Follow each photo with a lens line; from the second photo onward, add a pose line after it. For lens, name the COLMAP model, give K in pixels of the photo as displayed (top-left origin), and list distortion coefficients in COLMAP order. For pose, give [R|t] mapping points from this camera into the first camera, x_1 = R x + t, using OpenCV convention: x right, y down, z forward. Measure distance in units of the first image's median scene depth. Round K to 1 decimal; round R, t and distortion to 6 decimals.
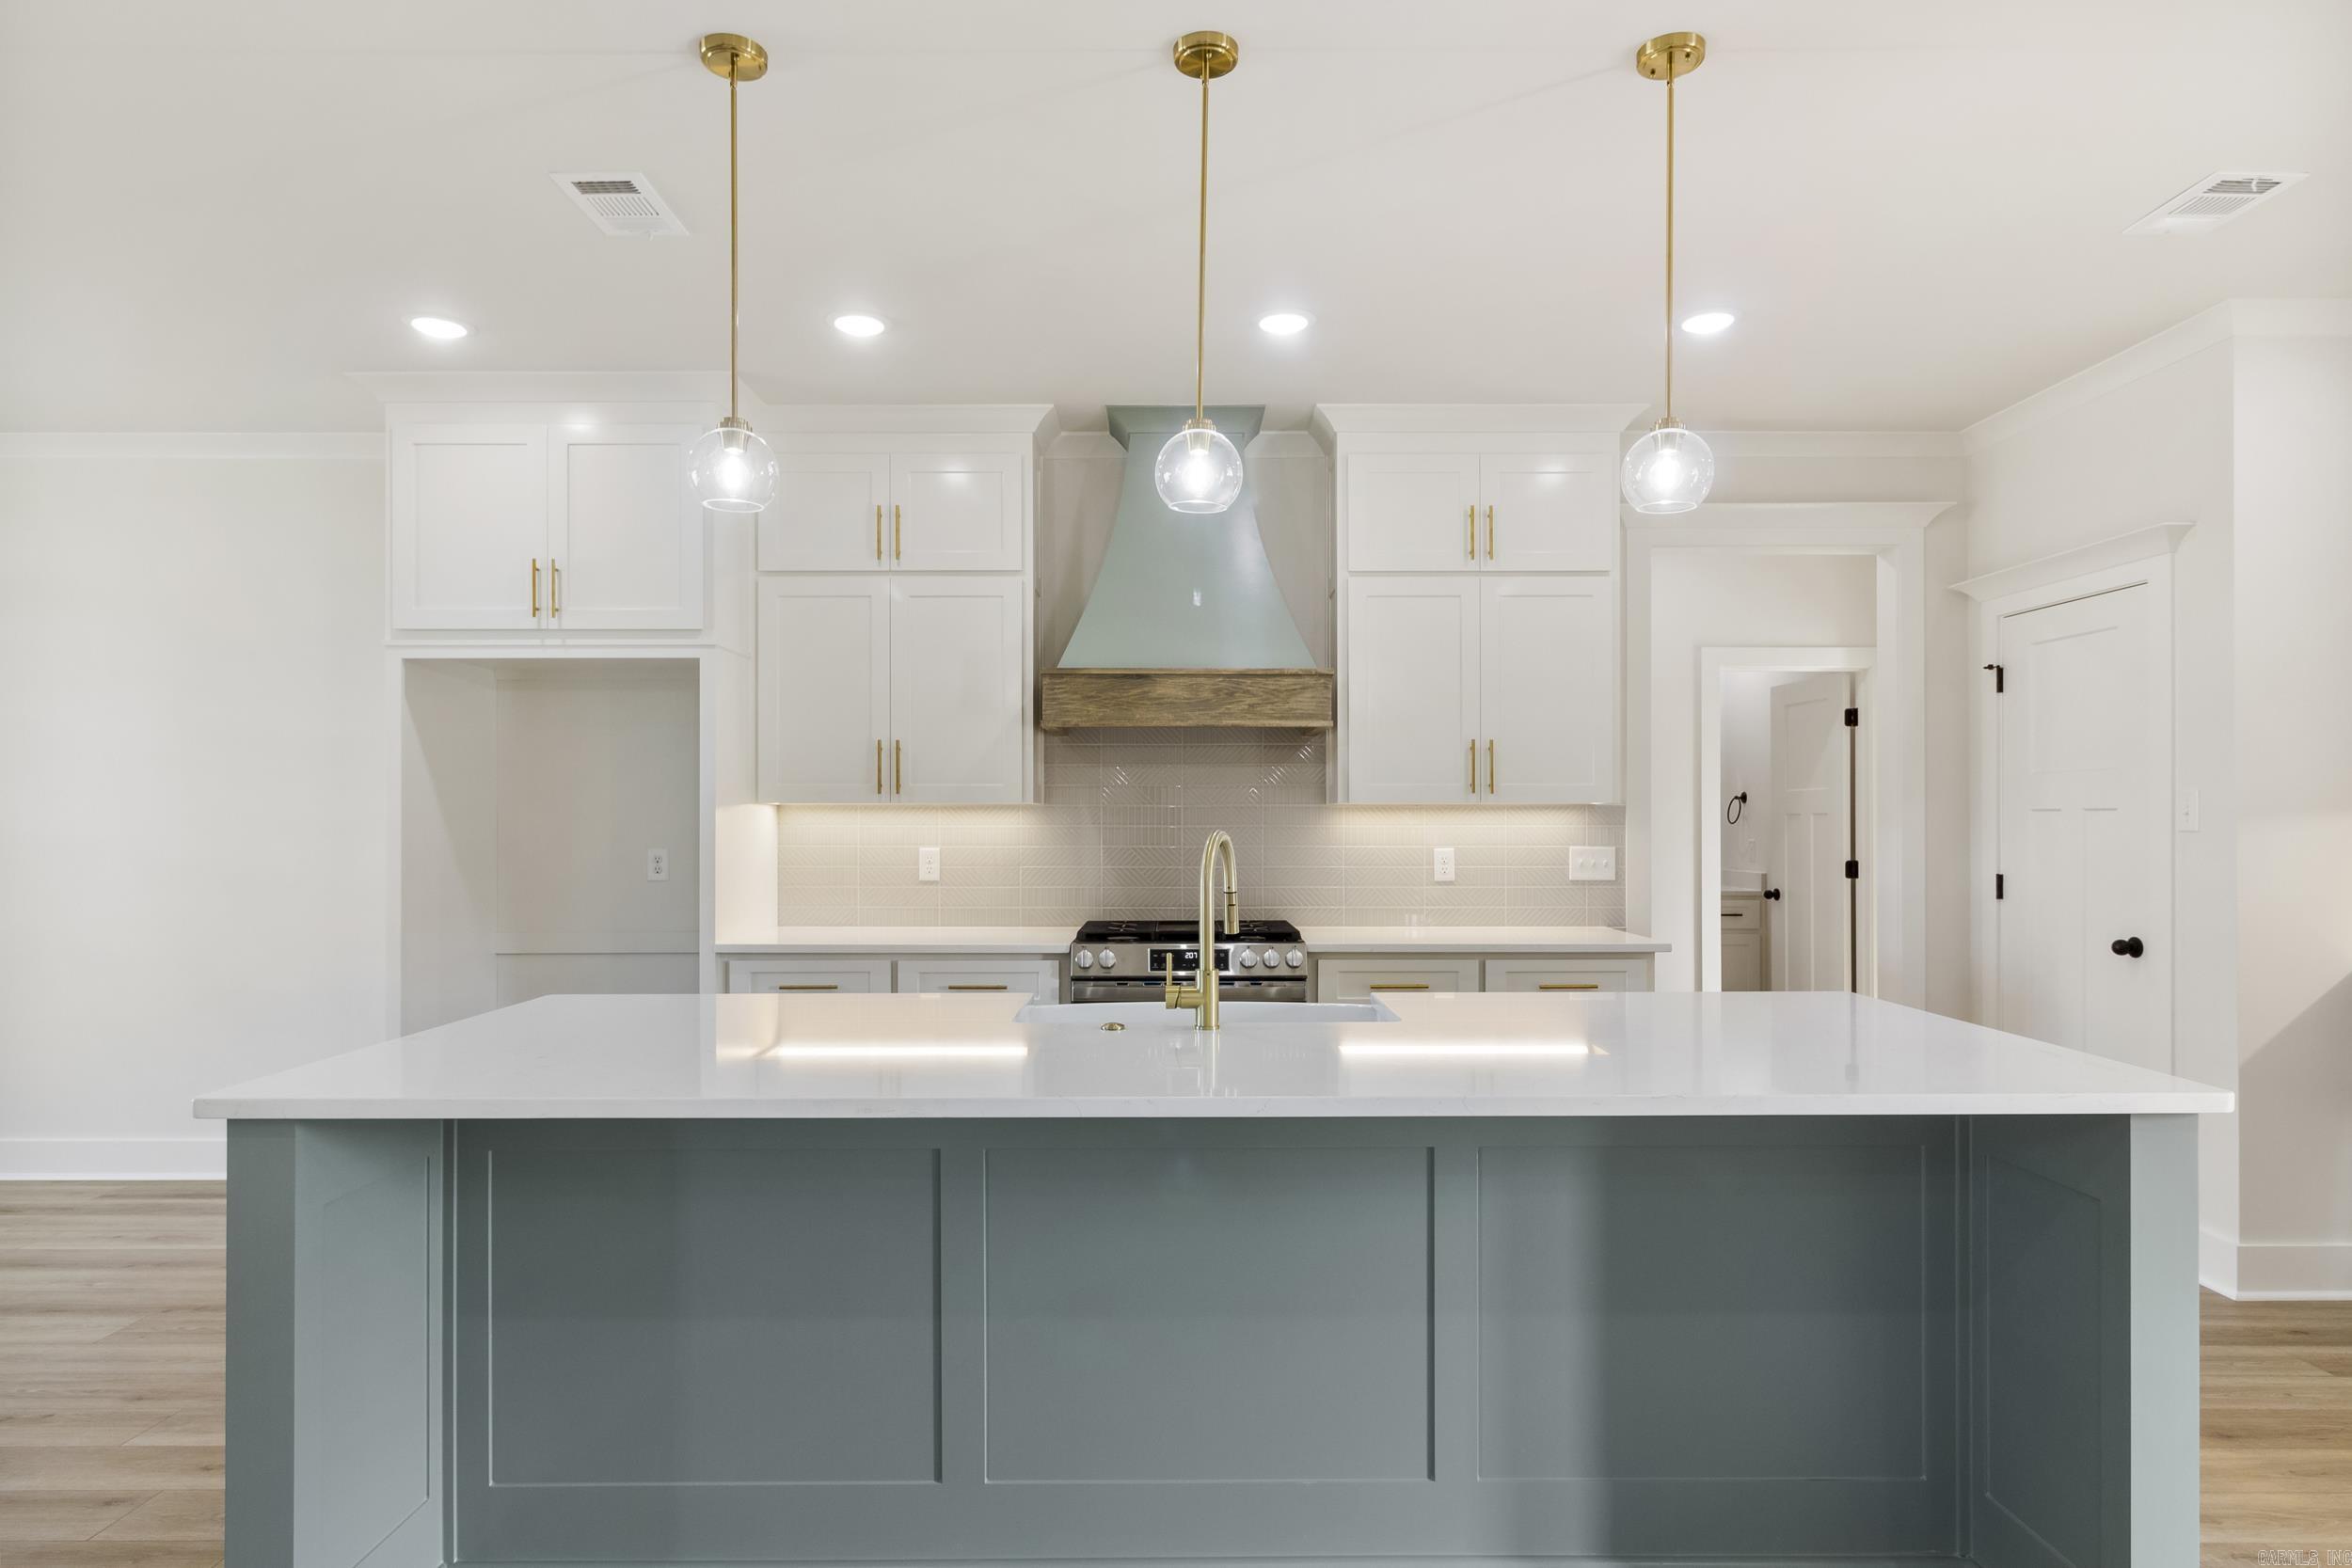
lens RADIAL K [[1310.6, 0, 1174.9], [0, 1310.6, 815.2], [0, 0, 1]] dist [0.002175, 0.003554]
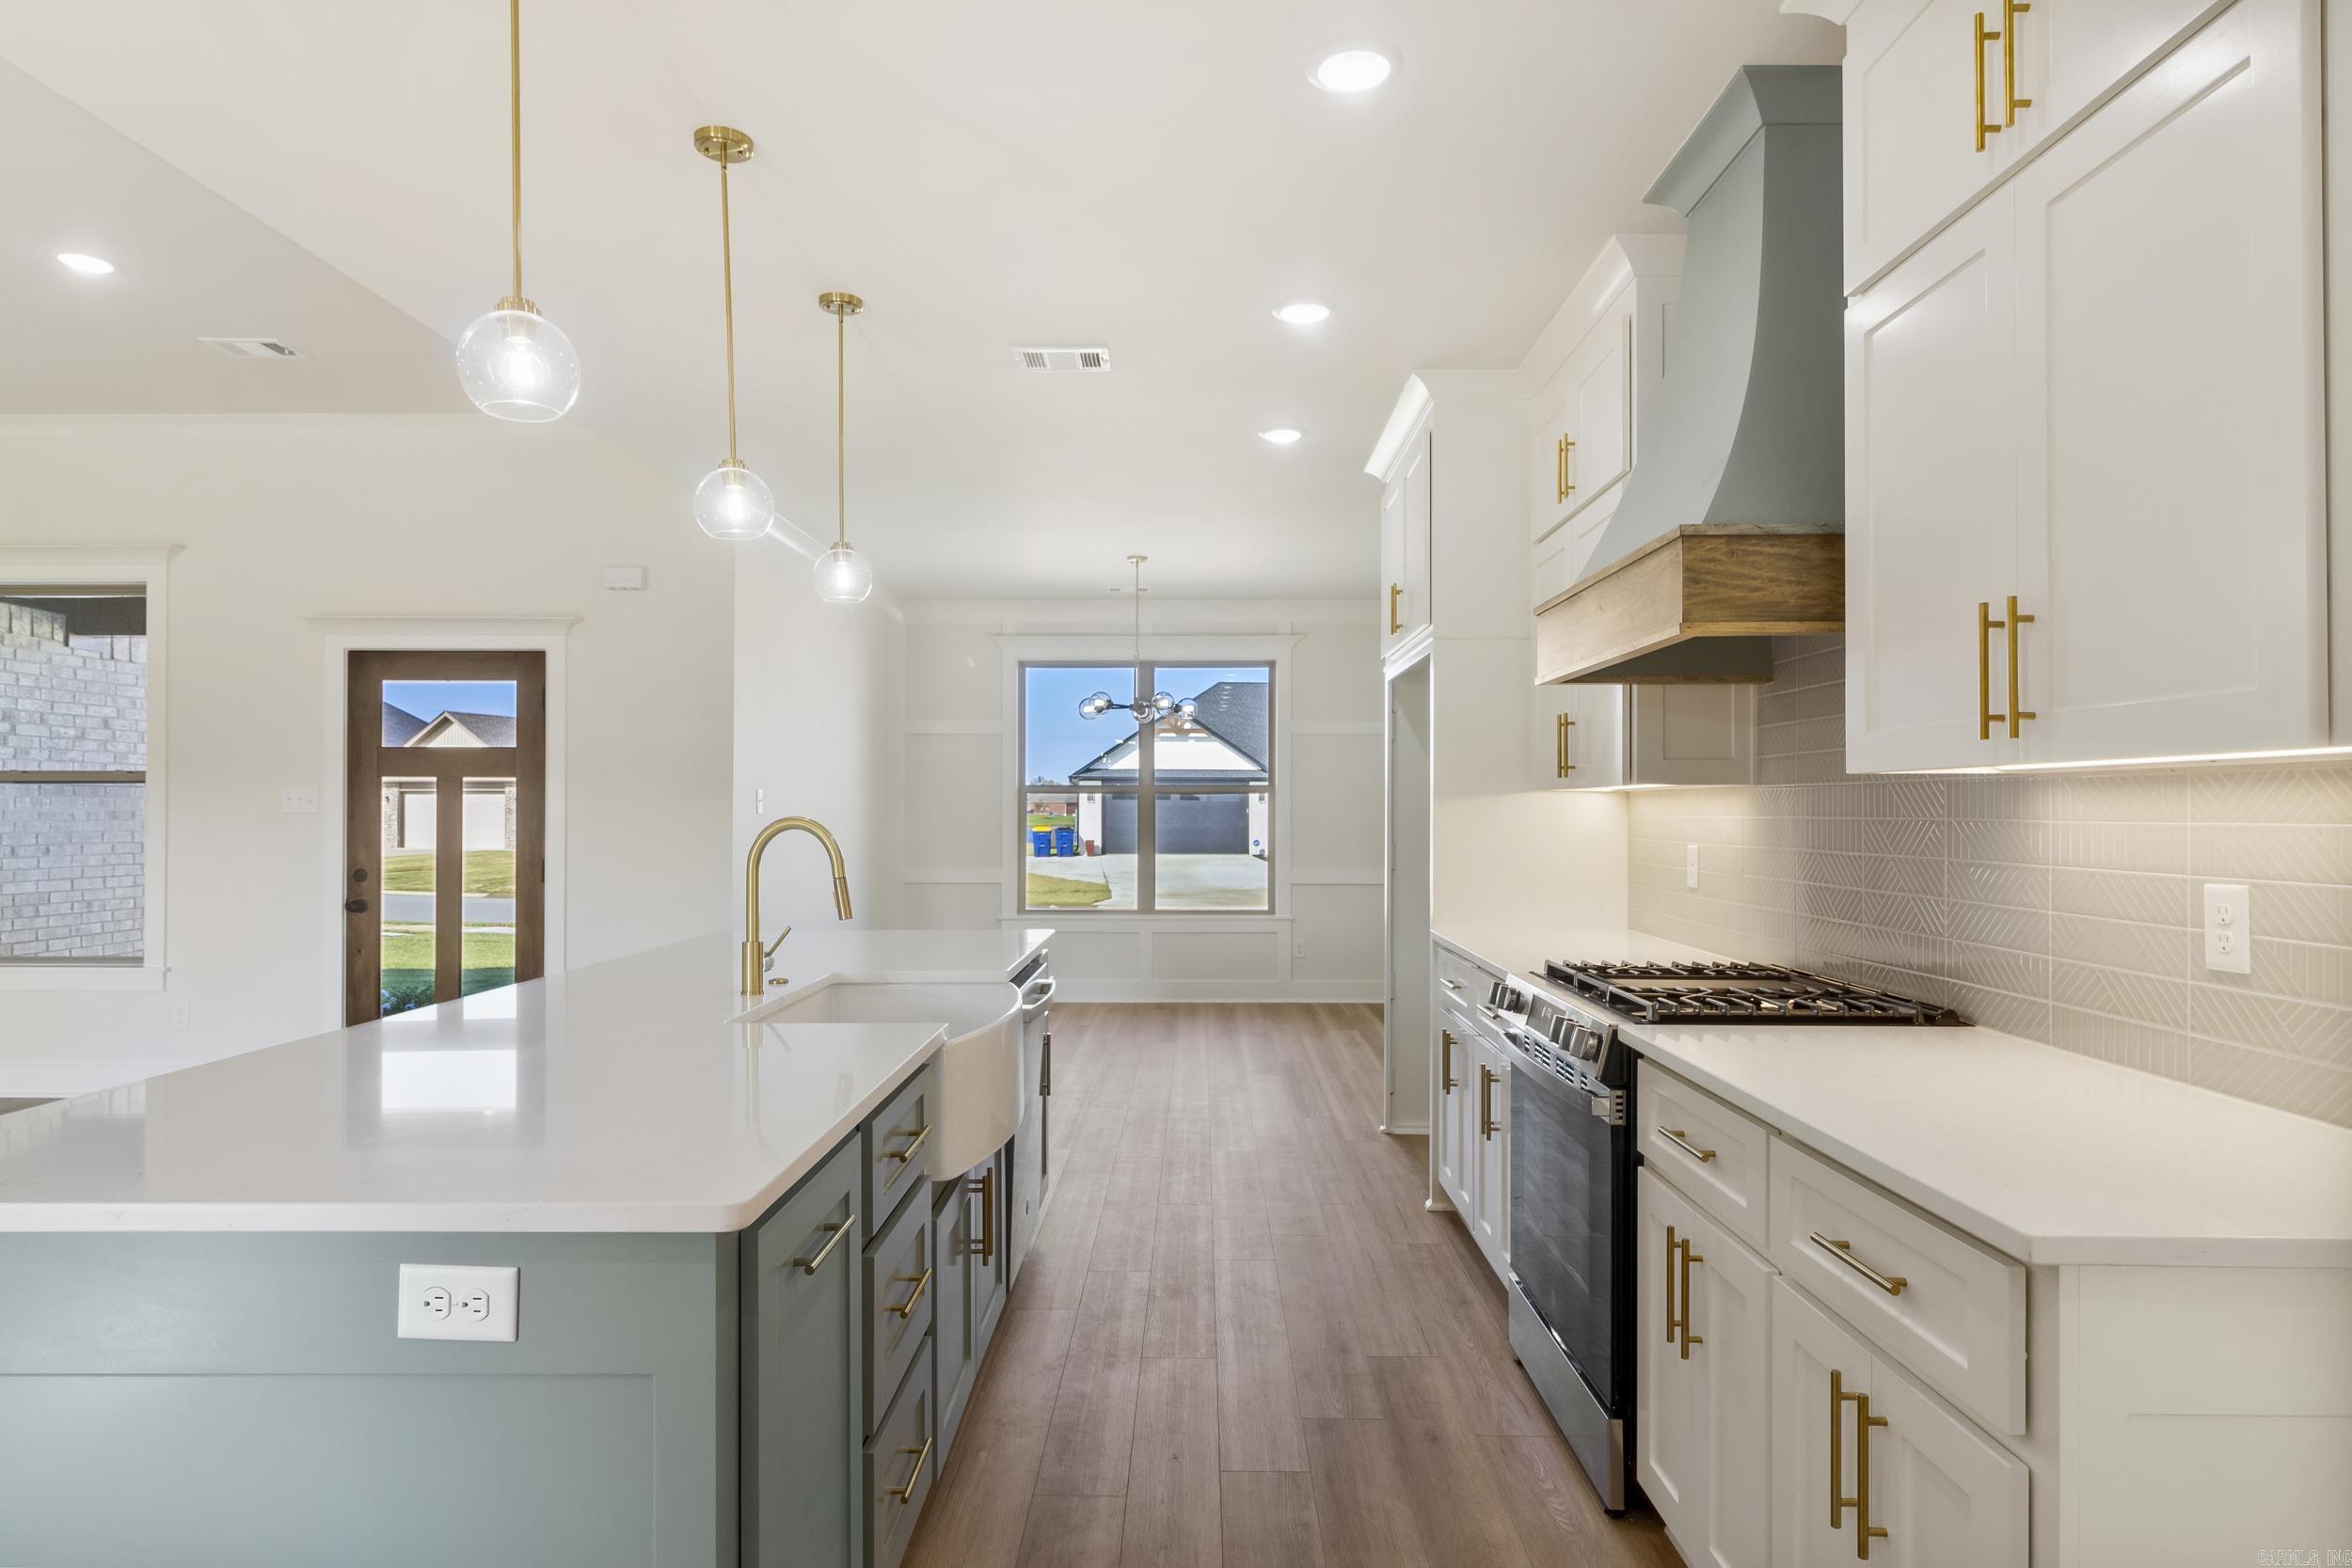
lens RADIAL K [[1310.6, 0, 1158.1], [0, 1310.6, 802.2], [0, 0, 1]] dist [0.002175, 0.003554]
pose [[-0.027003, -0.004782, -0.999624, 0.639548], [0.003307, 0.999983, -0.004873, 0.003143], [0.999630, -0.003437, -0.026987, 0.773926]]
